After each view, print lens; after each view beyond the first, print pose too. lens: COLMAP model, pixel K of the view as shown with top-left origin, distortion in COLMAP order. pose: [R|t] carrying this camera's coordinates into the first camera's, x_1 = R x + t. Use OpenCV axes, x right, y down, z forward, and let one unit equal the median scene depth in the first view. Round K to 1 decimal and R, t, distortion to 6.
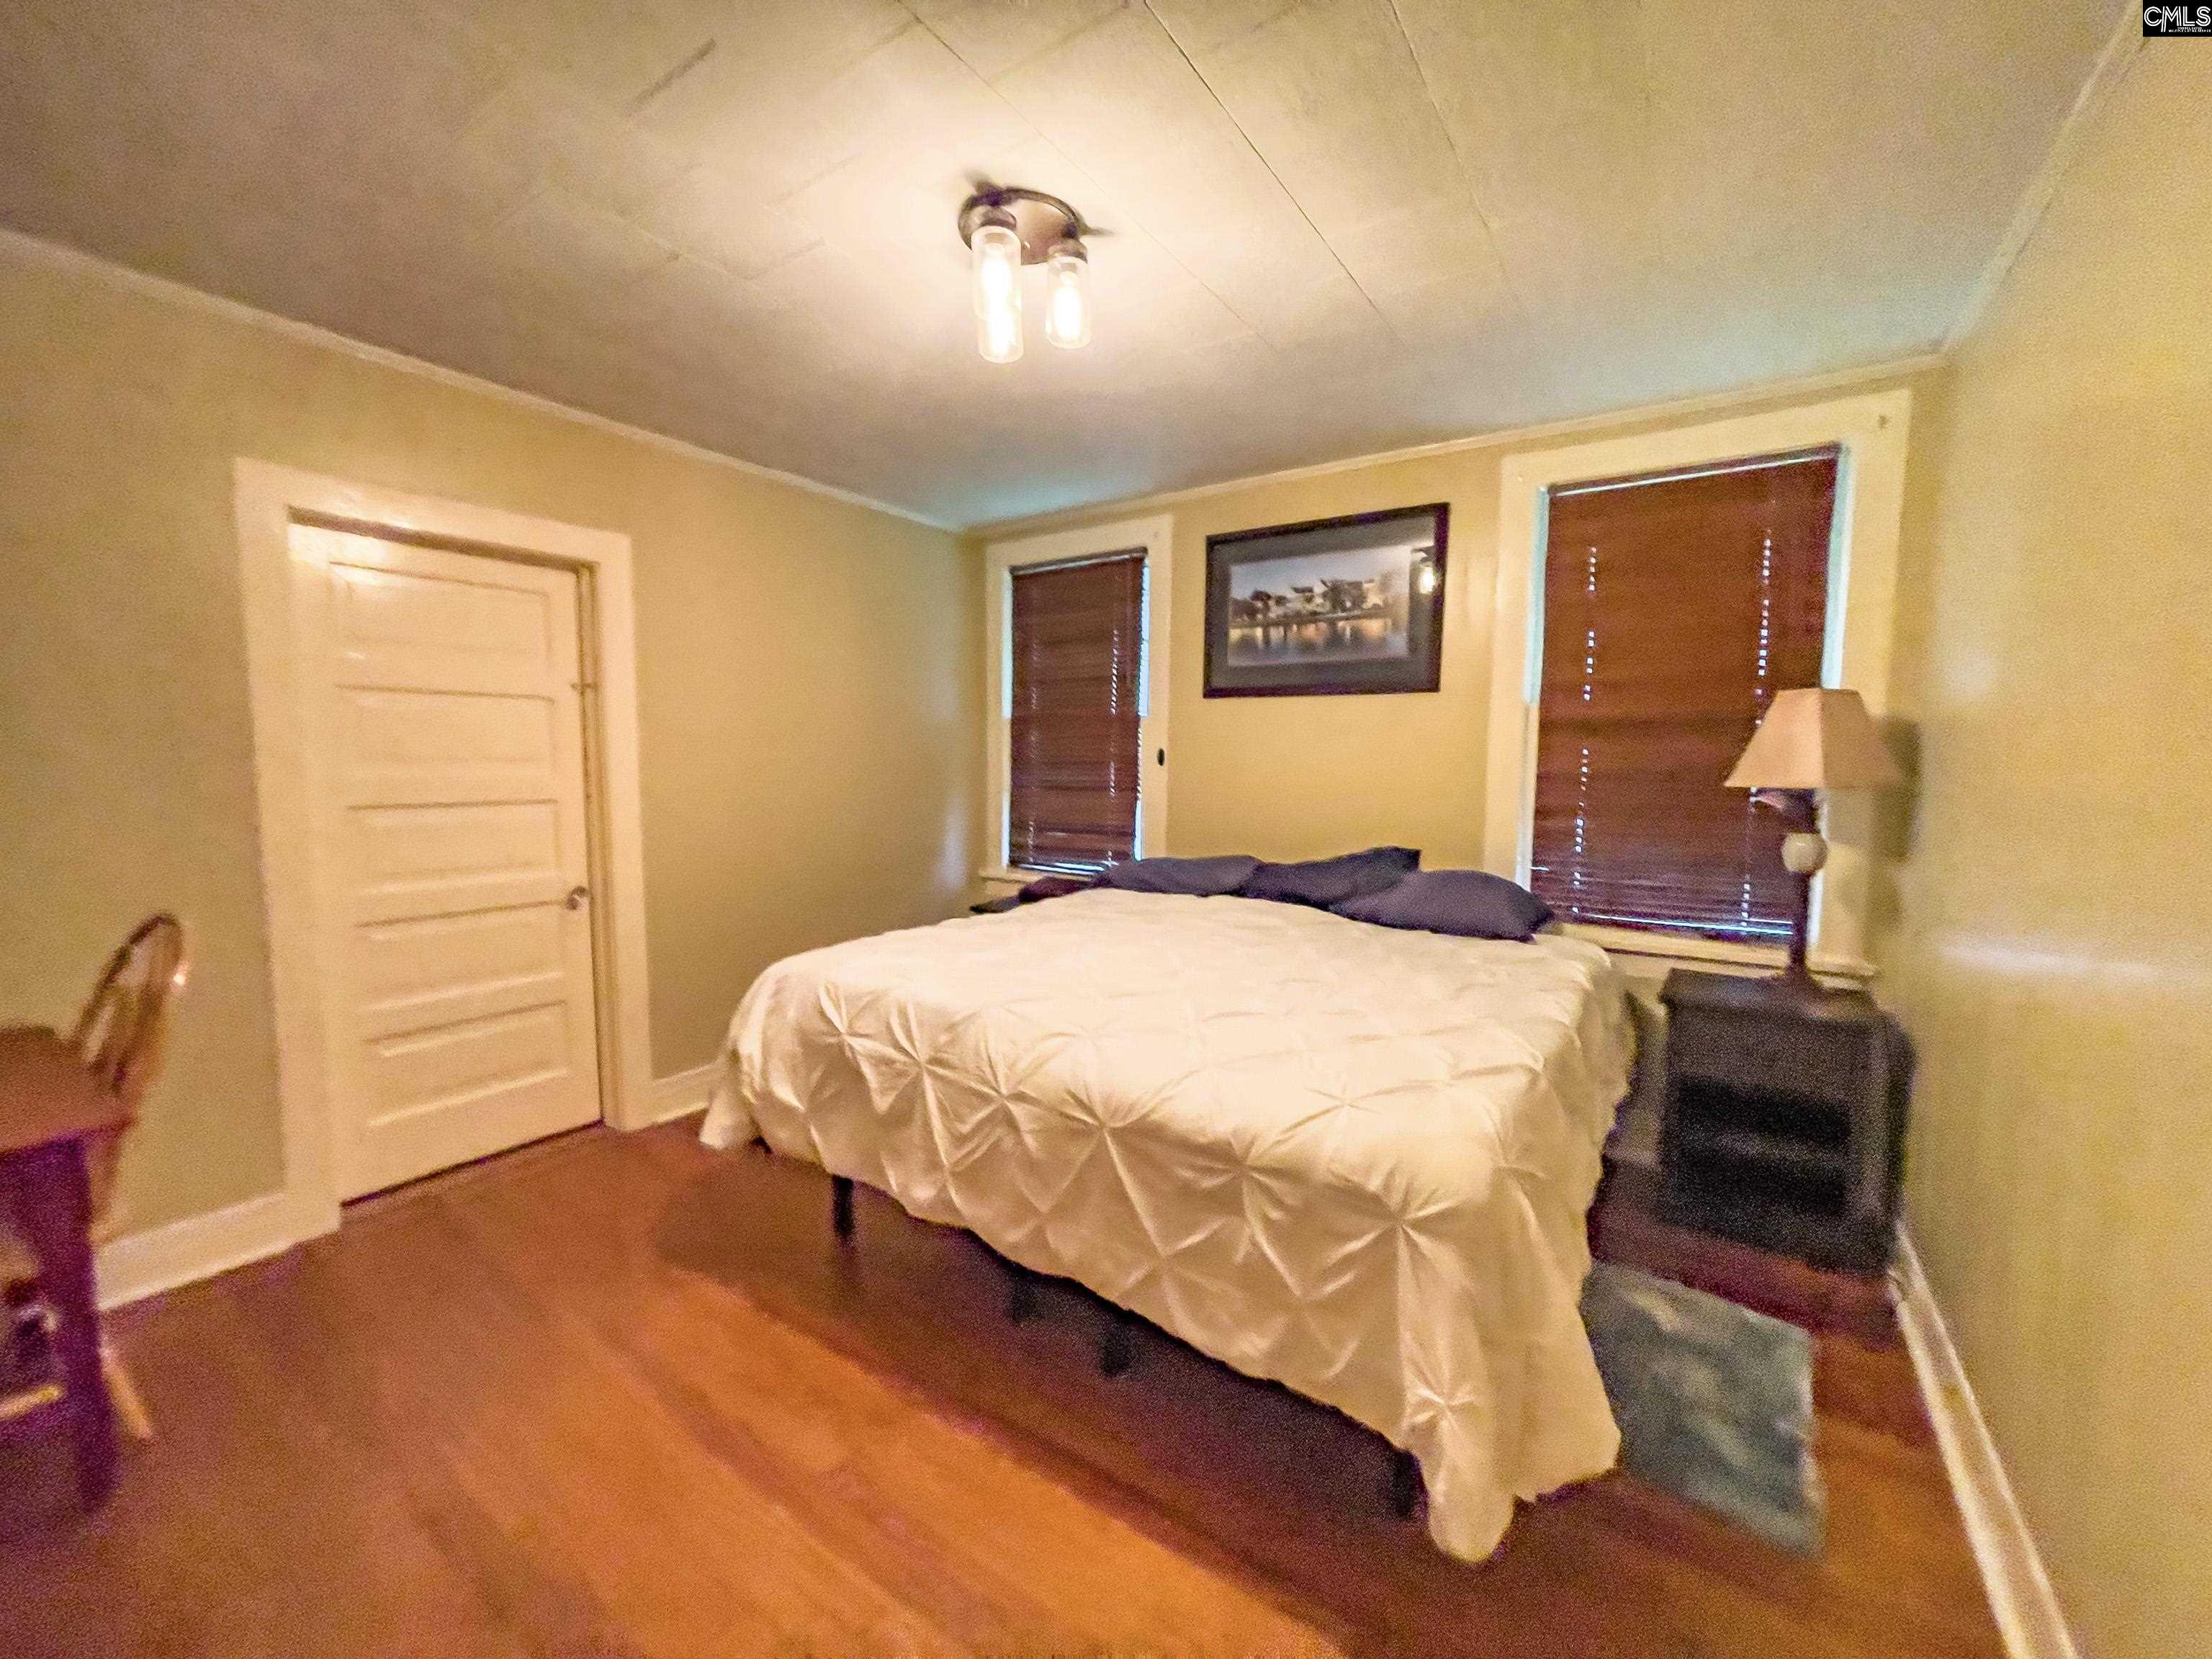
lens RADIAL K [[901.5, 0, 1099.3], [0, 901.5, 840.5], [0, 0, 1]] dist [-0.002027, 0.000558]
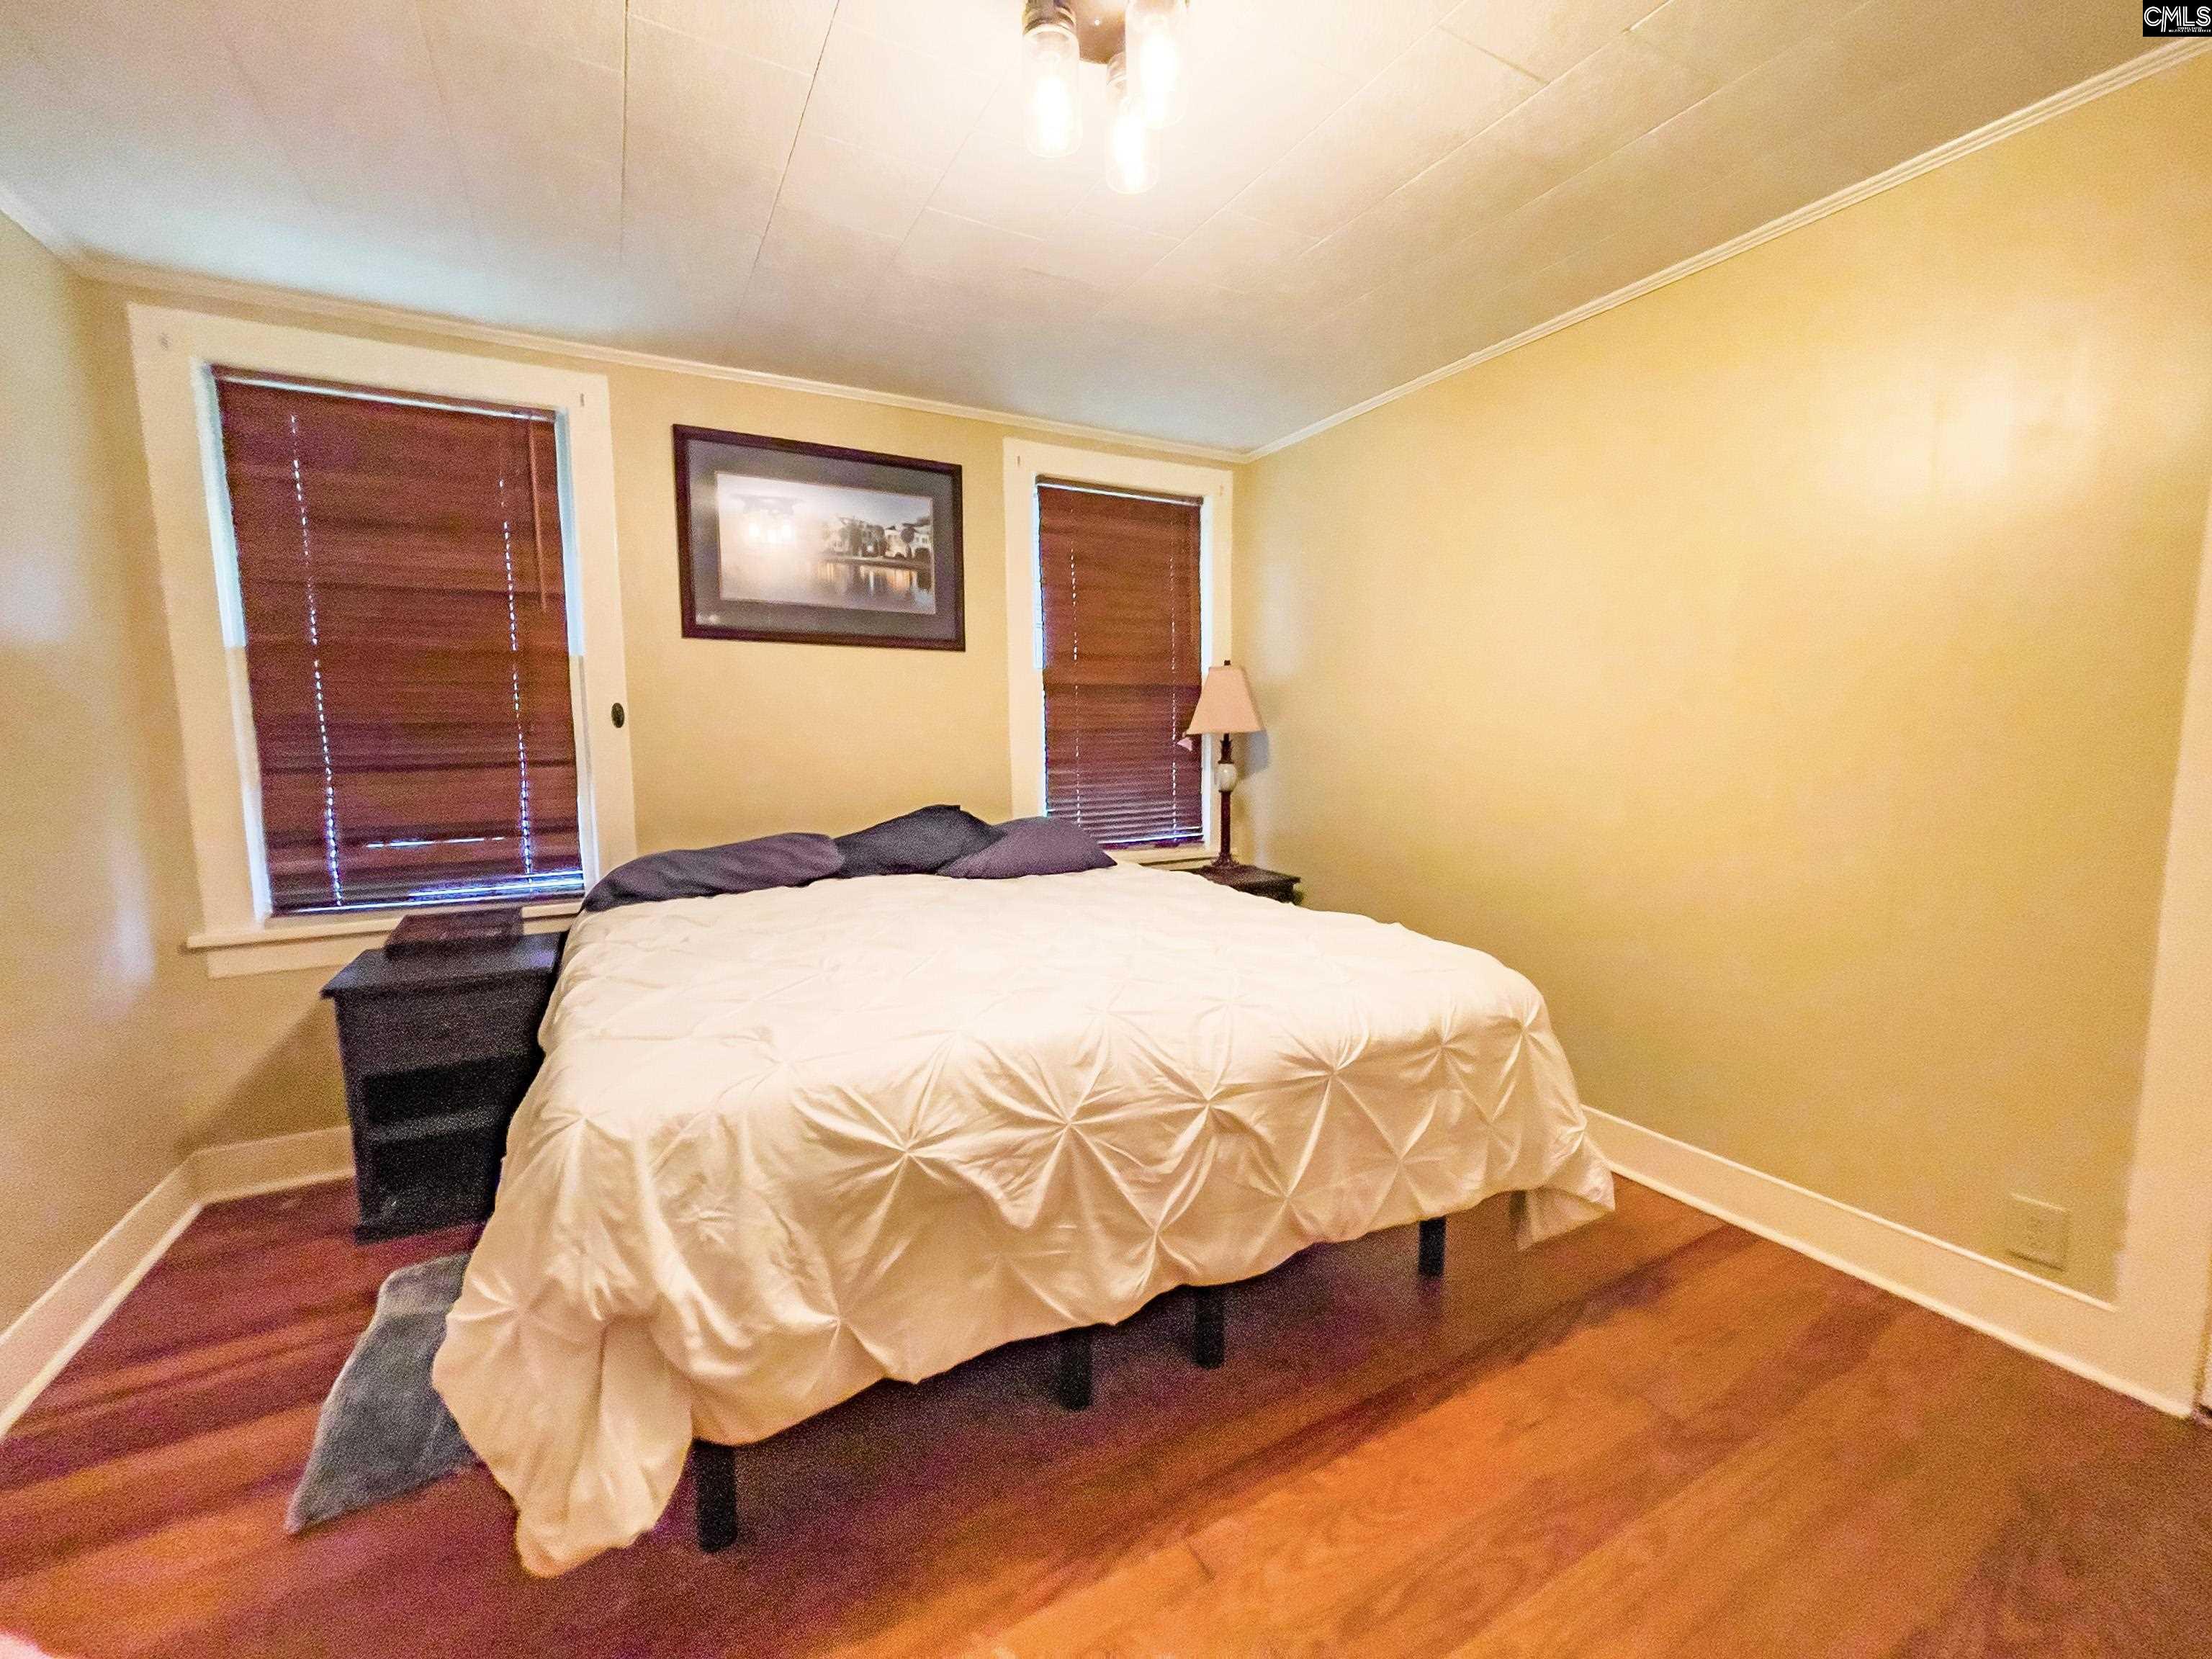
lens RADIAL K [[901.5, 0, 1099.3], [0, 901.5, 840.5], [0, 0, 1]] dist [-0.002027, 0.000558]
pose [[0.449160, -0.118595, 0.885545, -0.518100], [0.098546, 0.991680, 0.082825, -0.020516], [-0.888000, 0.050065, 0.457110, 0.420634]]
